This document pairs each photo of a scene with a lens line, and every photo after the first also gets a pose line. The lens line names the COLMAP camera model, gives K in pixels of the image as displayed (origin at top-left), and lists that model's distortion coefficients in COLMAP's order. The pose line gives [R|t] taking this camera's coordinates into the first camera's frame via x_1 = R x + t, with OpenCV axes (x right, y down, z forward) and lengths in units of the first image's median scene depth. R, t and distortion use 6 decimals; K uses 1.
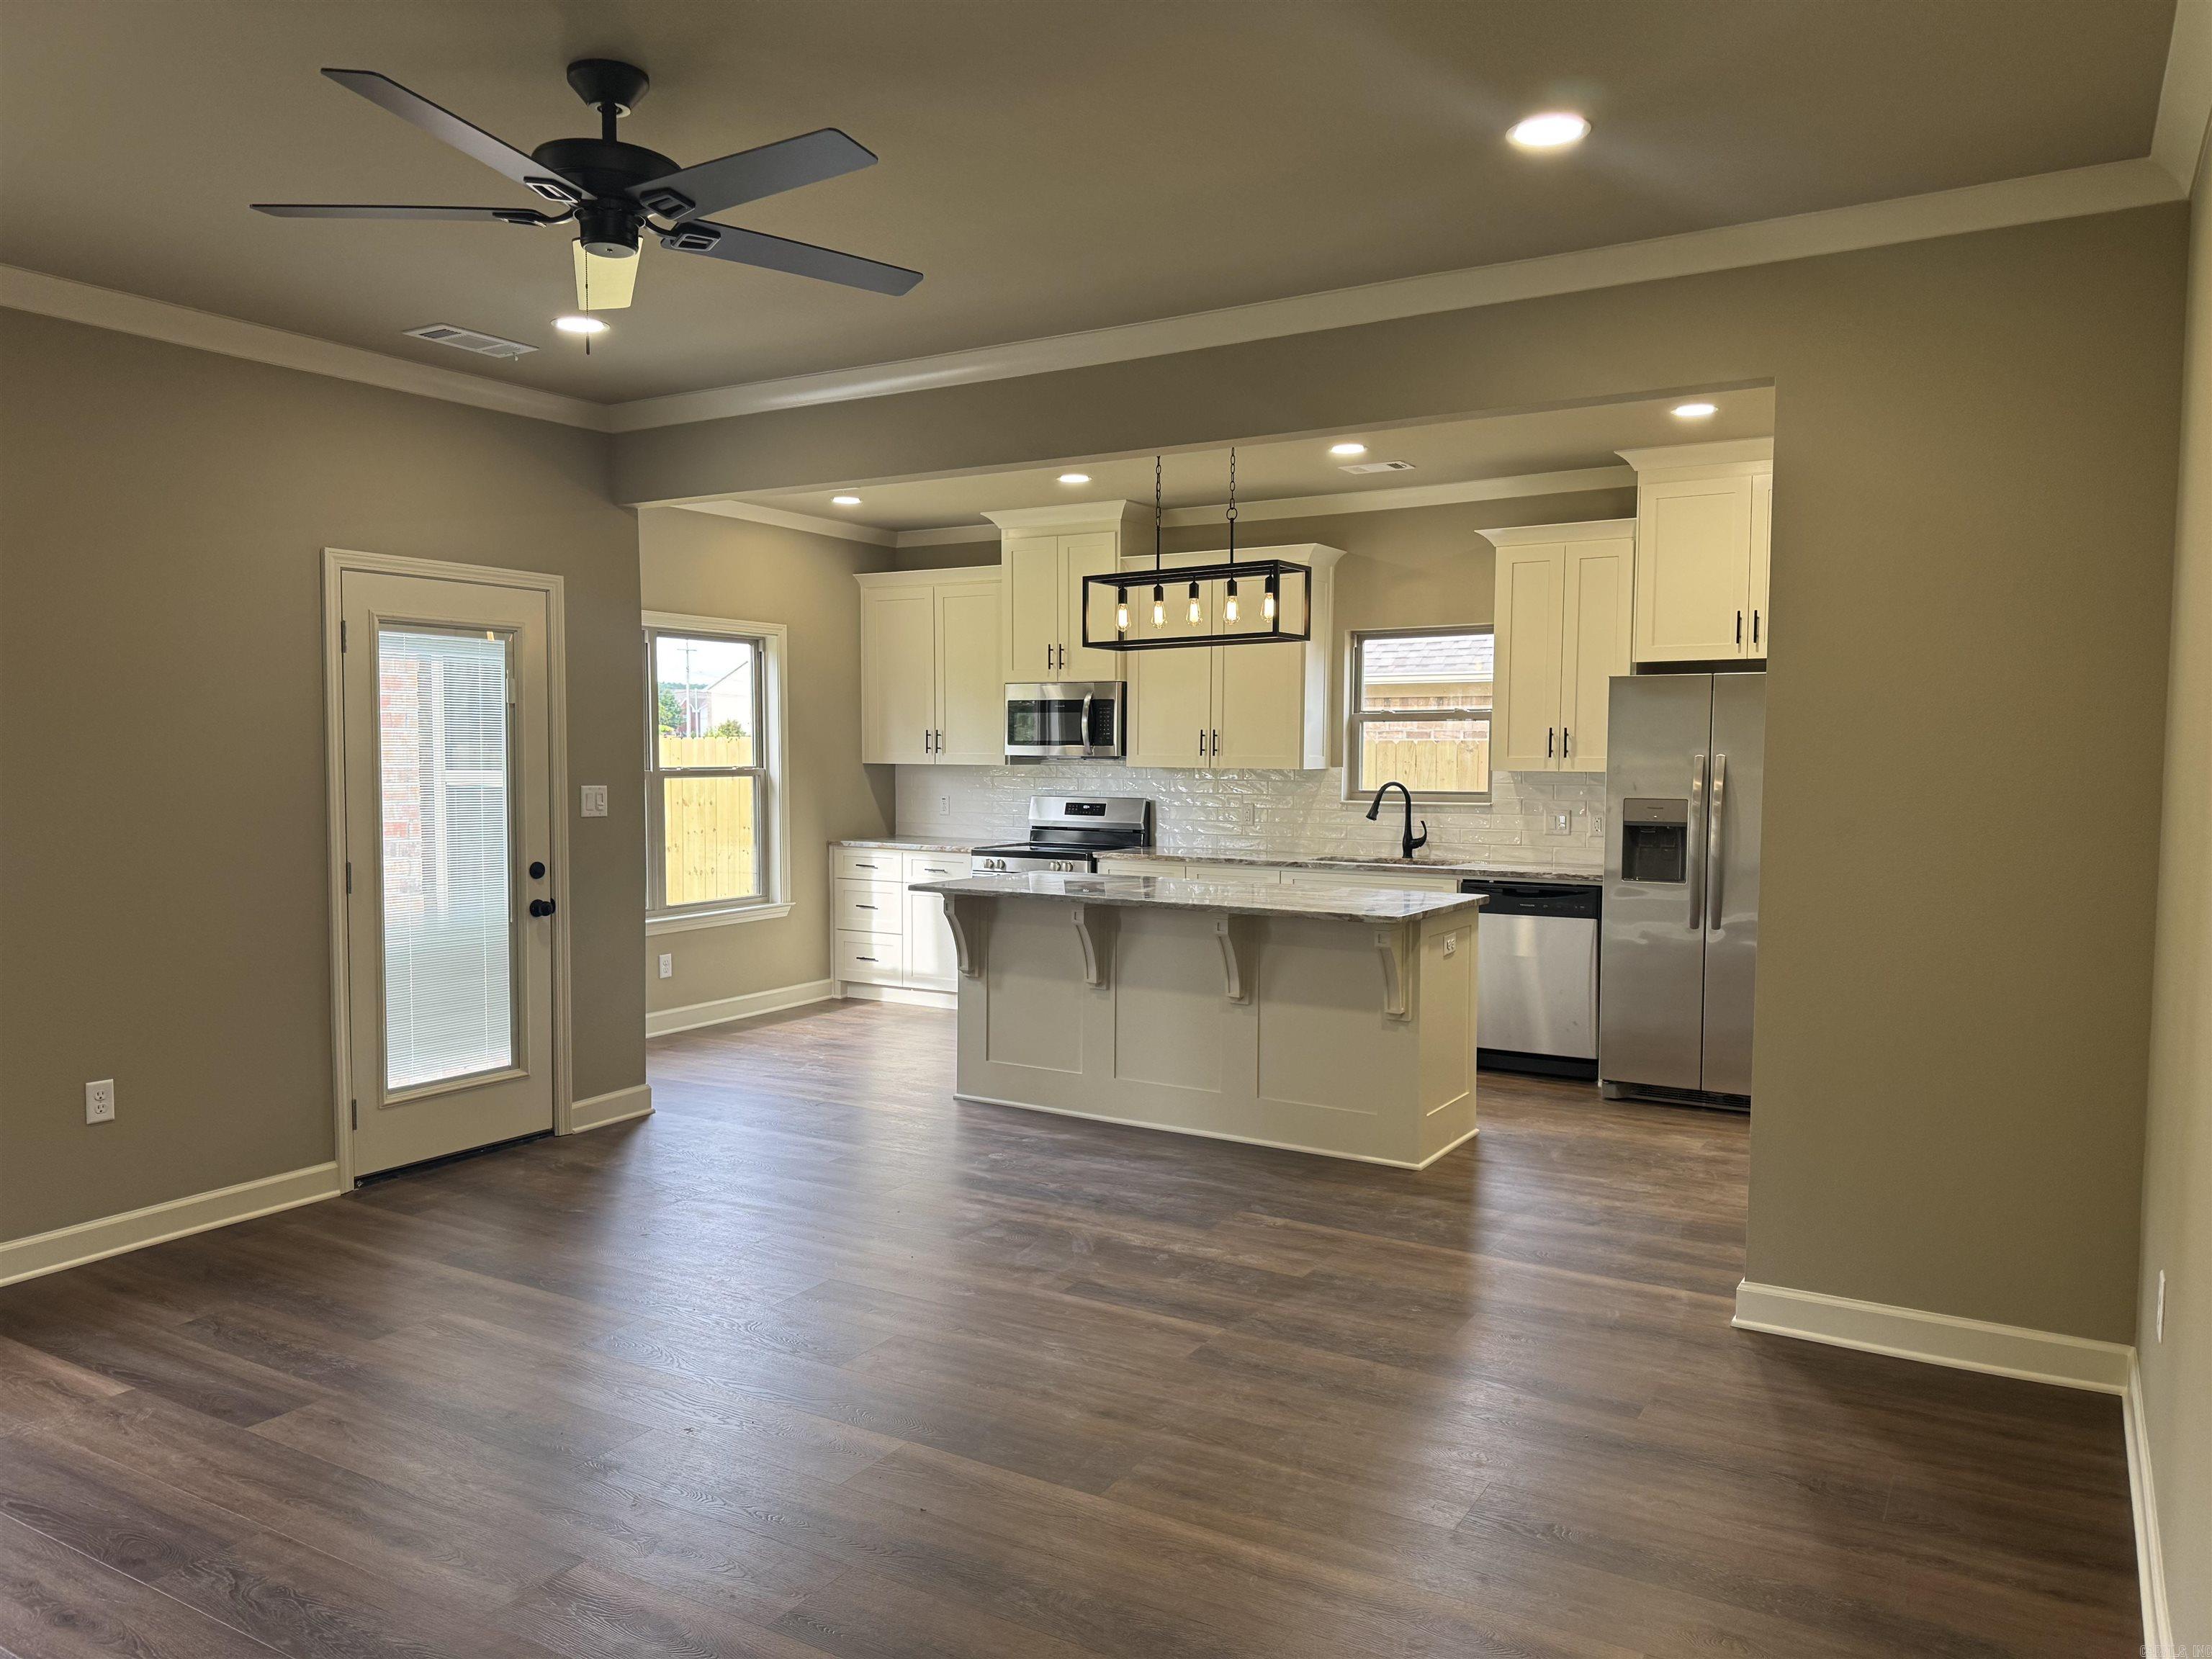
lens RADIAL K [[1540.5, 0, 1107.1], [0, 1540.5, 837.1], [0, 0, 1]] dist [0.074902, -0.098807]
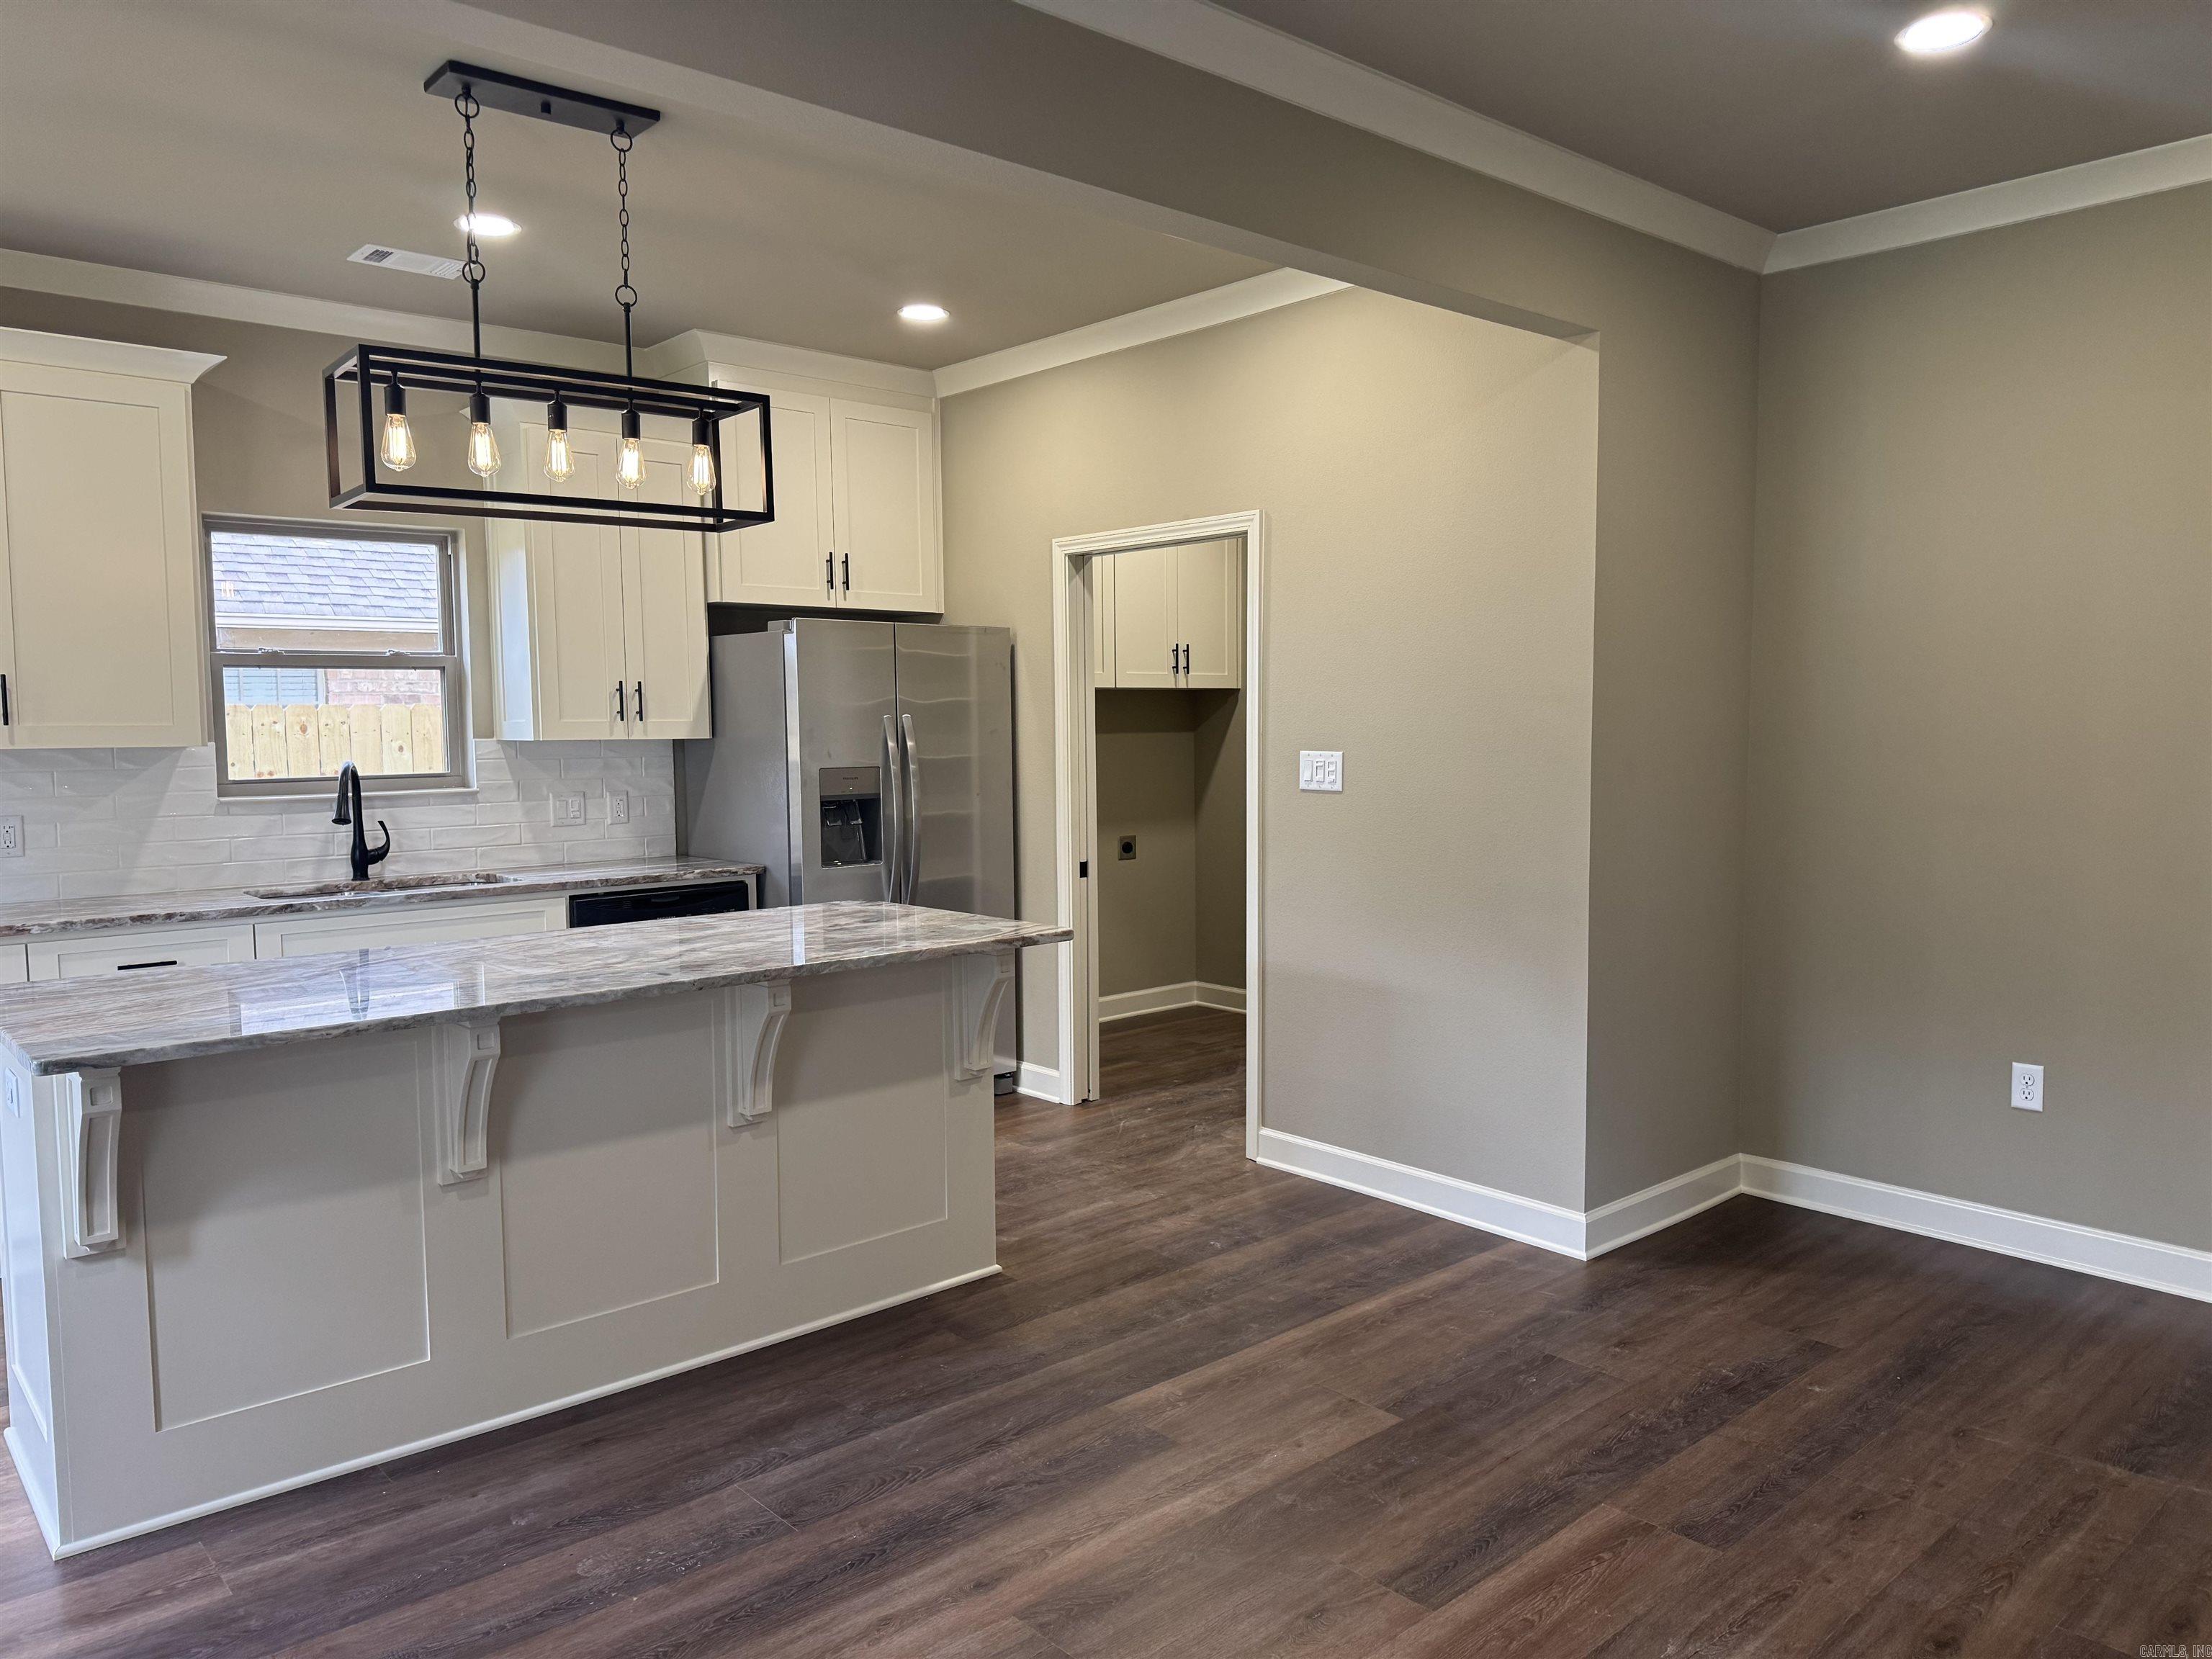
lens RADIAL K [[1540.5, 0, 1107.1], [0, 1540.5, 837.1], [0, 0, 1]] dist [0.074902, -0.098807]
pose [[0.293195, -0.080302, 0.952674, -0.413233], [0.066414, 0.995770, 0.063495, -0.031030], [-0.953743, 0.044655, 0.297288, 0.631538]]
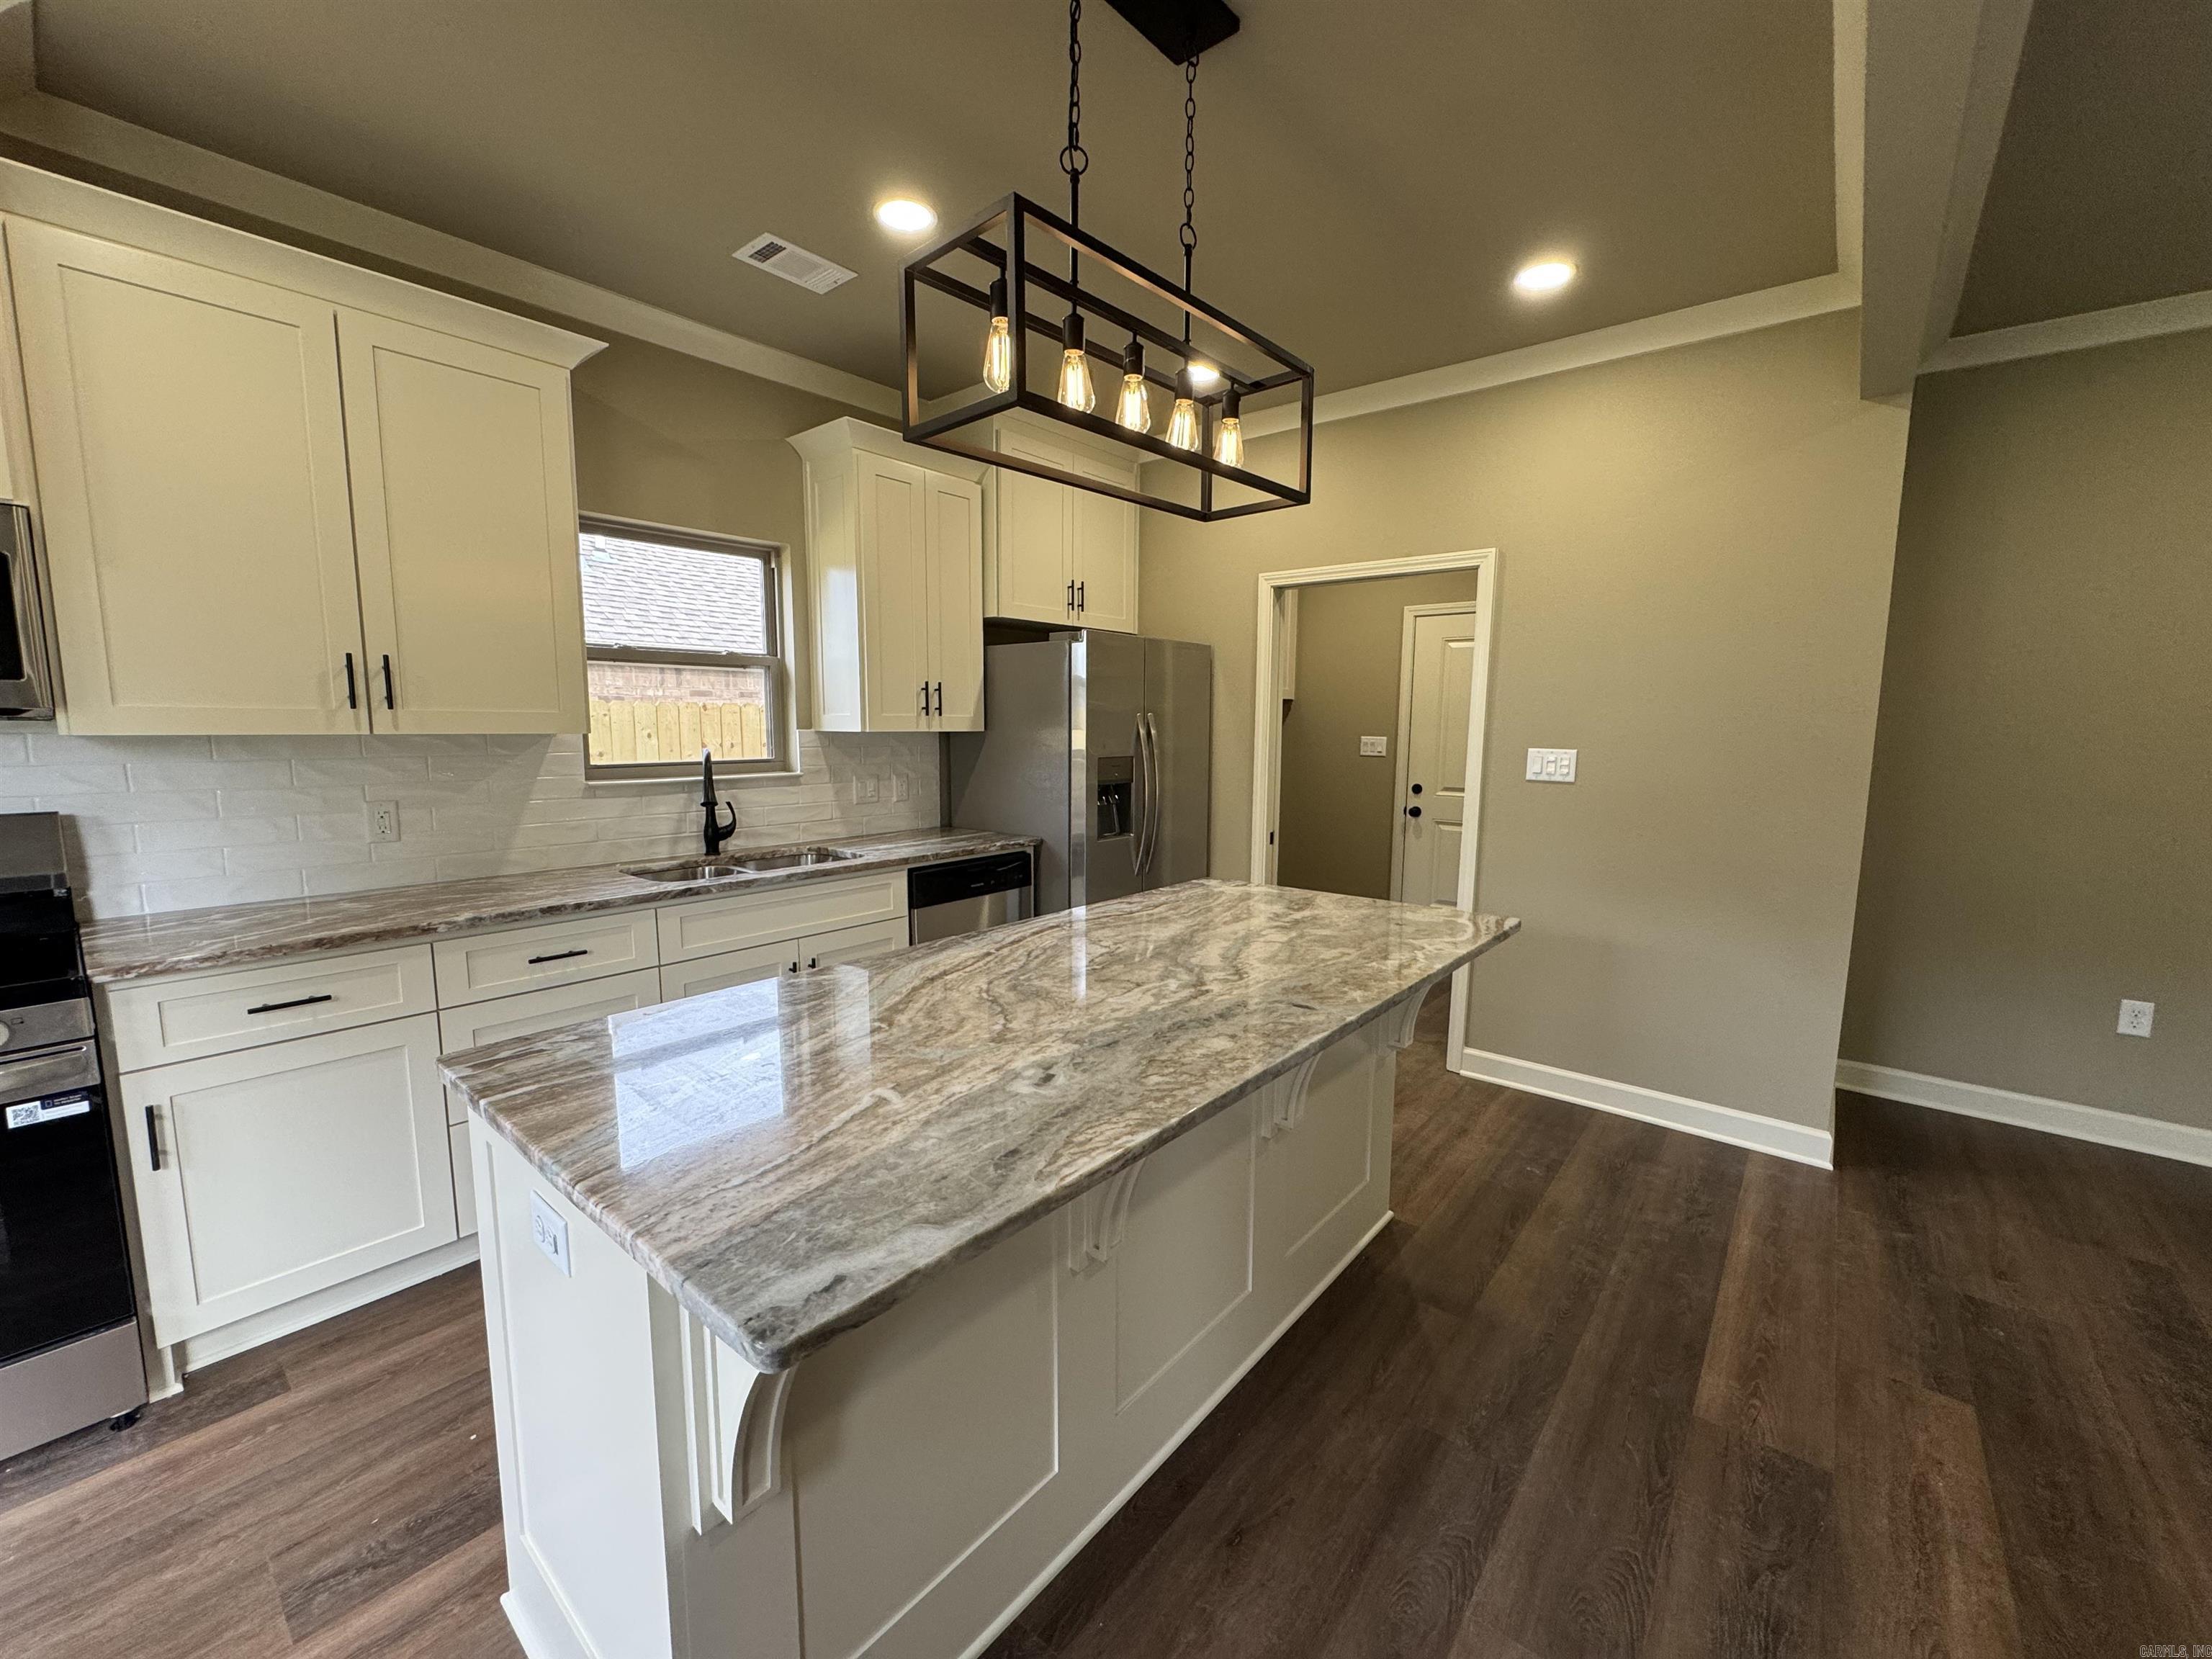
lens RADIAL K [[884.6, 0, 1105.1], [0, 884.6, 834.4], [0, 0, 1]] dist [-0.003210, 0.000363]
pose [[0.150658, -0.128512, 0.980197, -0.225022], [0.052158, 0.991167, 0.121933, -0.045711], [-0.987209, 0.032755, 0.156030, 0.936552]]
